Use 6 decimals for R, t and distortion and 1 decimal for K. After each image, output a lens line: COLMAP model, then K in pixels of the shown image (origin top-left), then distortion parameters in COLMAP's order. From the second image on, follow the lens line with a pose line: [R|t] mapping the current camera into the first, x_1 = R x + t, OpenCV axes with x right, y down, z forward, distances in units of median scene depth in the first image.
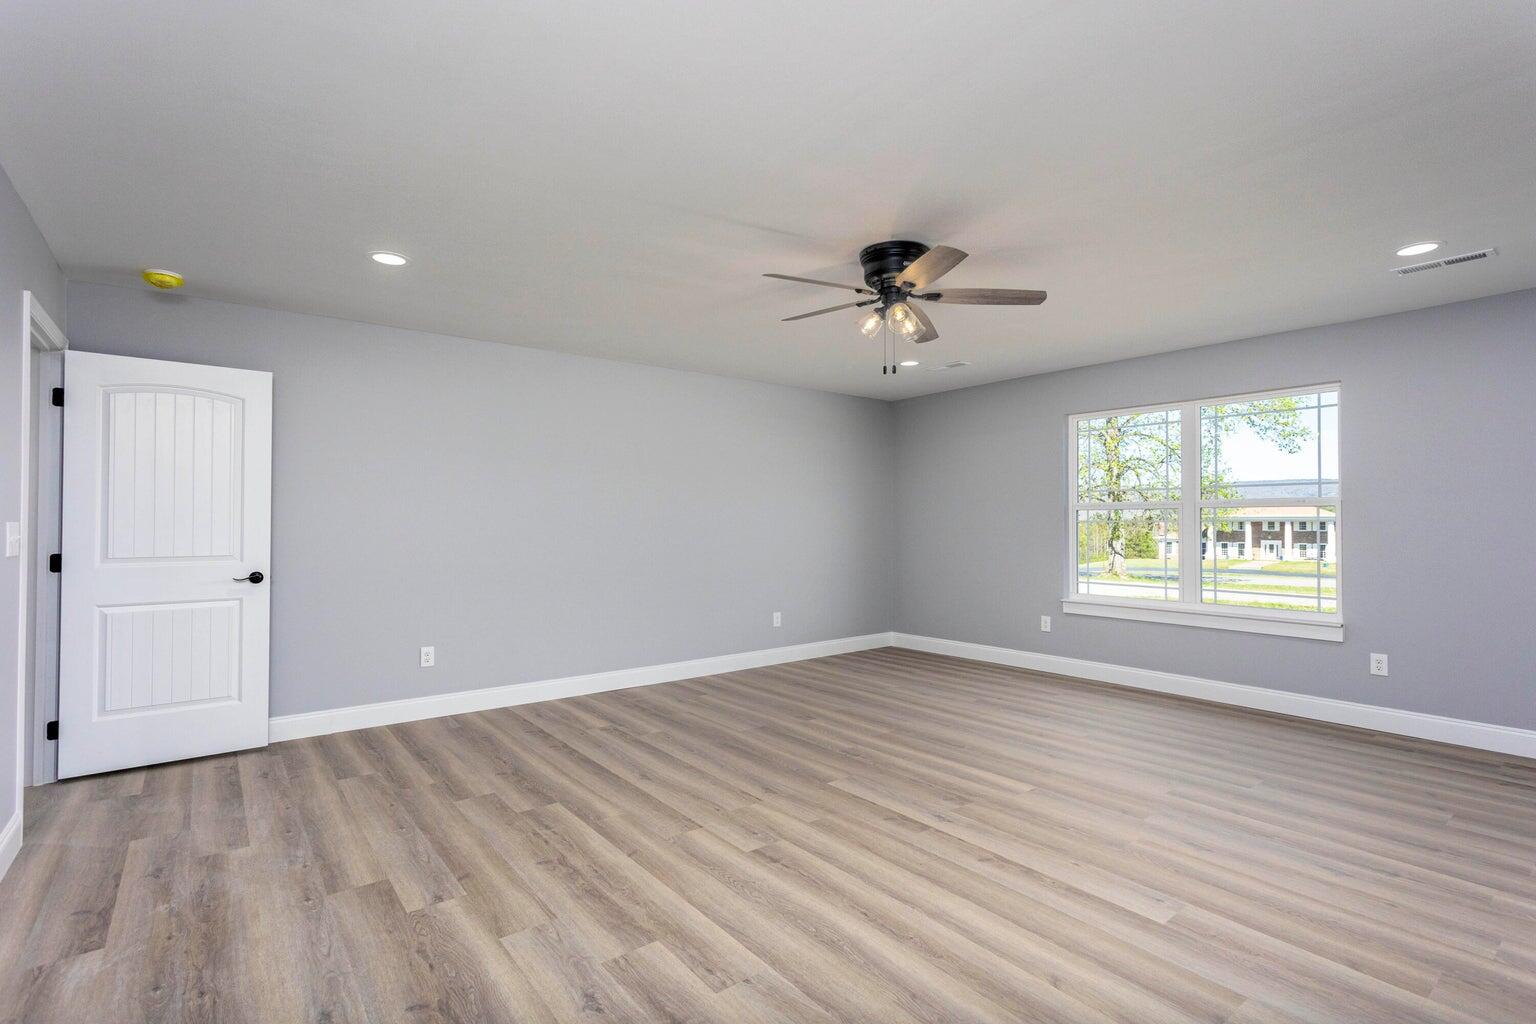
lens RADIAL K [[714.0, 0, 766.4], [0, 714.0, 516.7], [0, 0, 1]] dist [-0.000742, 0.000703]
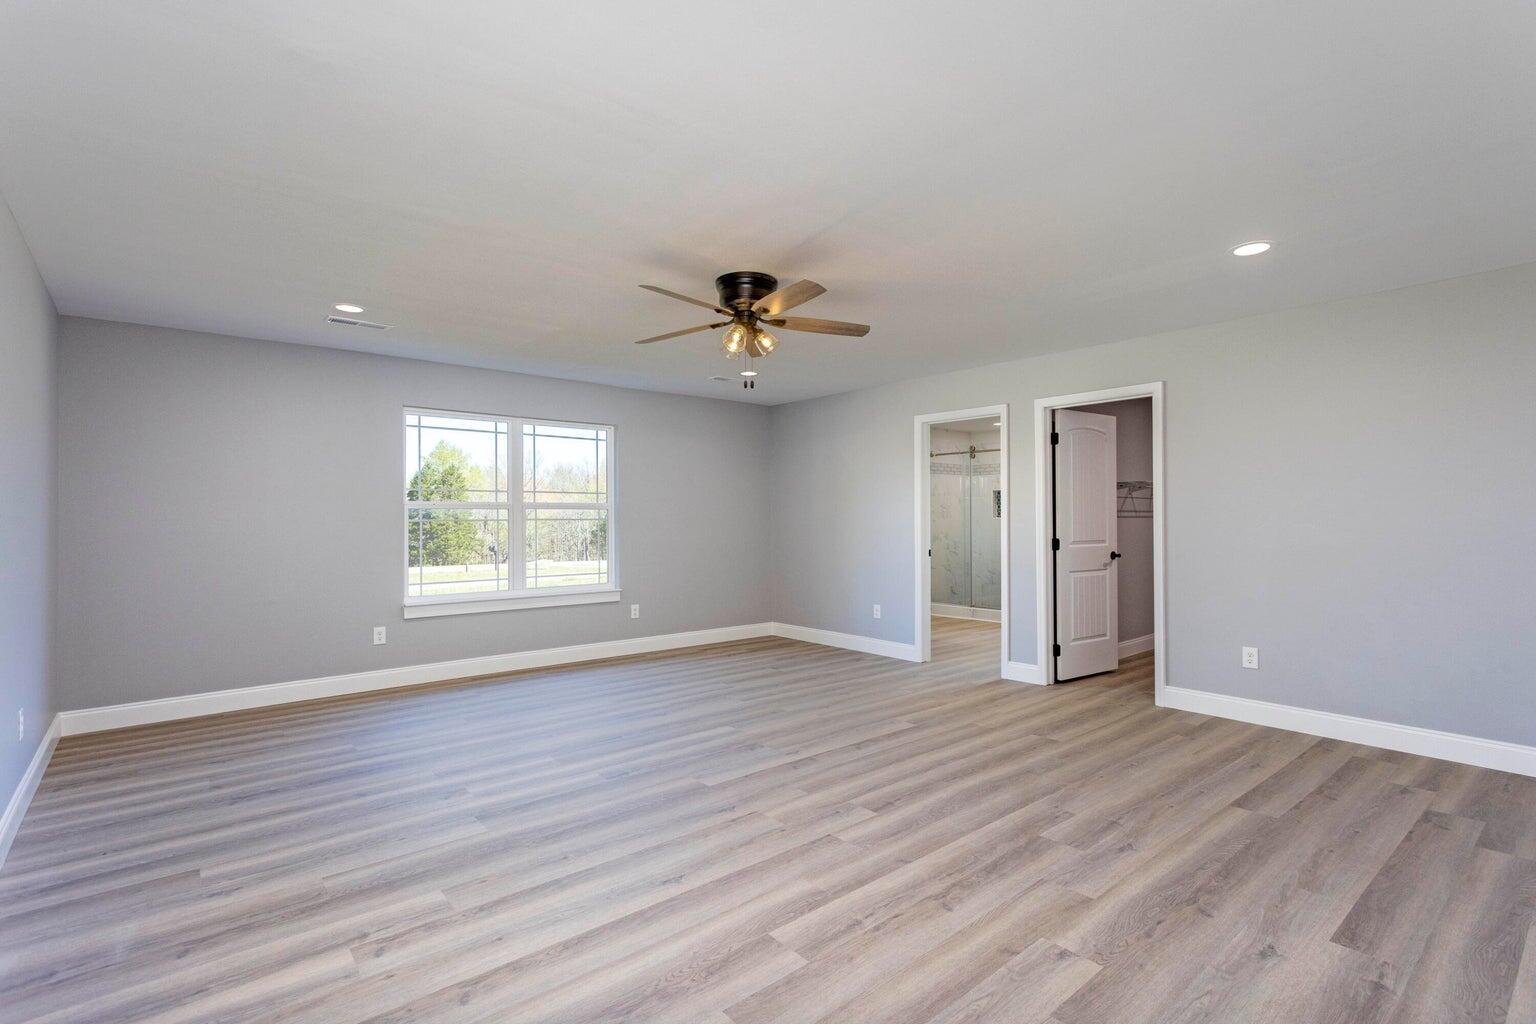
lens RADIAL K [[714.0, 0, 766.4], [0, 714.0, 516.7], [0, 0, 1]] dist [-0.000742, 0.000703]
pose [[-0.023464, 0.004671, 0.999714, -0.837028], [-0.003817, 0.999981, -0.004761, 0.006293], [-0.999717, -0.003928, -0.023445, 0.877401]]
